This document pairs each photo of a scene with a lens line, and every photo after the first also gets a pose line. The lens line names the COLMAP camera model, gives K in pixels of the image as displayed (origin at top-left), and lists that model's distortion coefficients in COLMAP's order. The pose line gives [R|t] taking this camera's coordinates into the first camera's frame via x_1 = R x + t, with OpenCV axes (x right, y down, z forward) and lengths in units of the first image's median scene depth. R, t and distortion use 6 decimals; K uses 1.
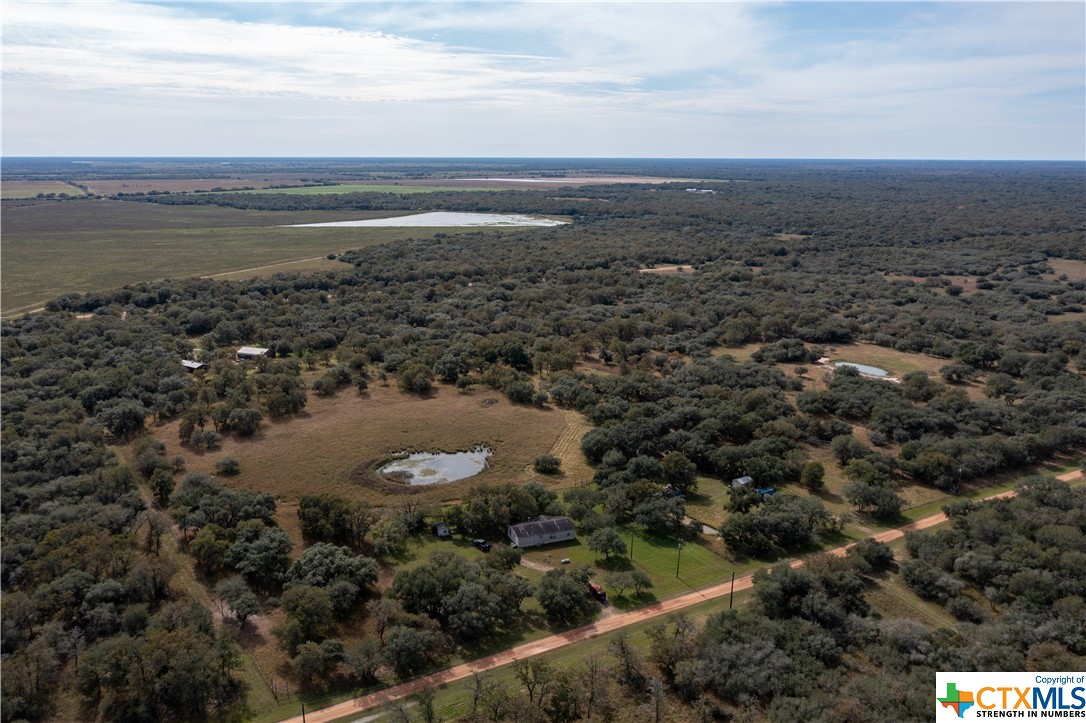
lens RADIAL K [[861.7, 0, 541.8], [0, 861.7, 351.8], [0, 0, 1]] dist [-0.019544, 0.011730]
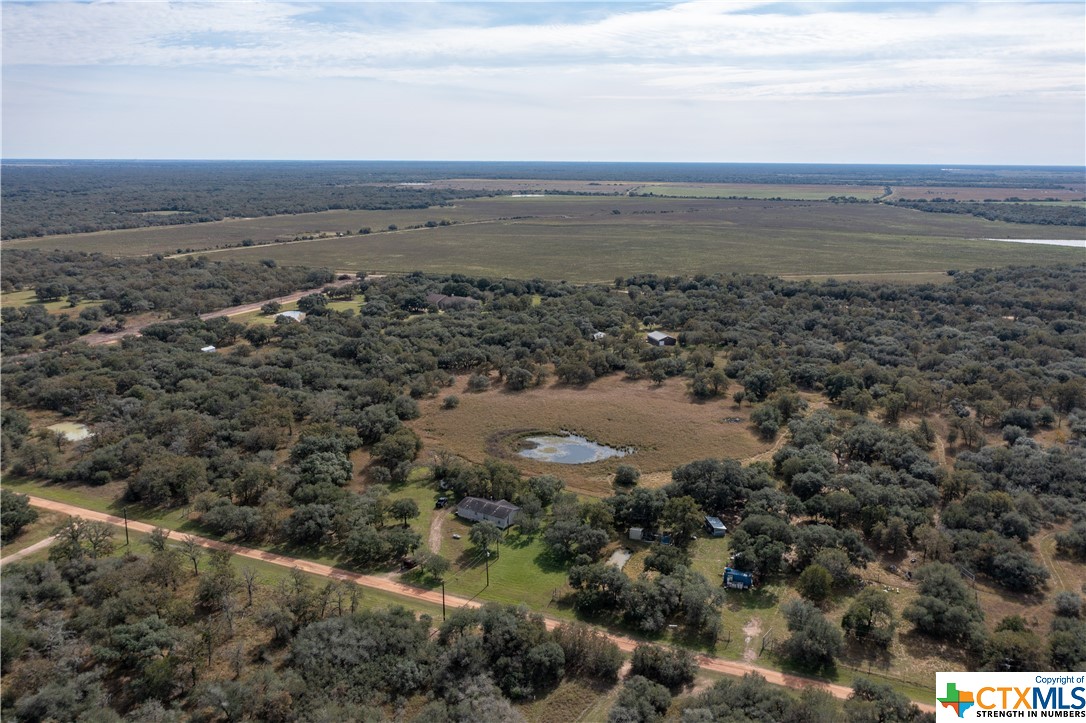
lens RADIAL K [[861.7, 0, 543.3], [0, 861.7, 359.9], [0, 0, 1]] dist [-0.019544, 0.011730]
pose [[0.598168, 0.181599, -0.780523, 0.525120], [-0.181206, 0.979410, 0.089003, -0.051307], [0.780615, 0.088197, 0.618758, 0.237574]]
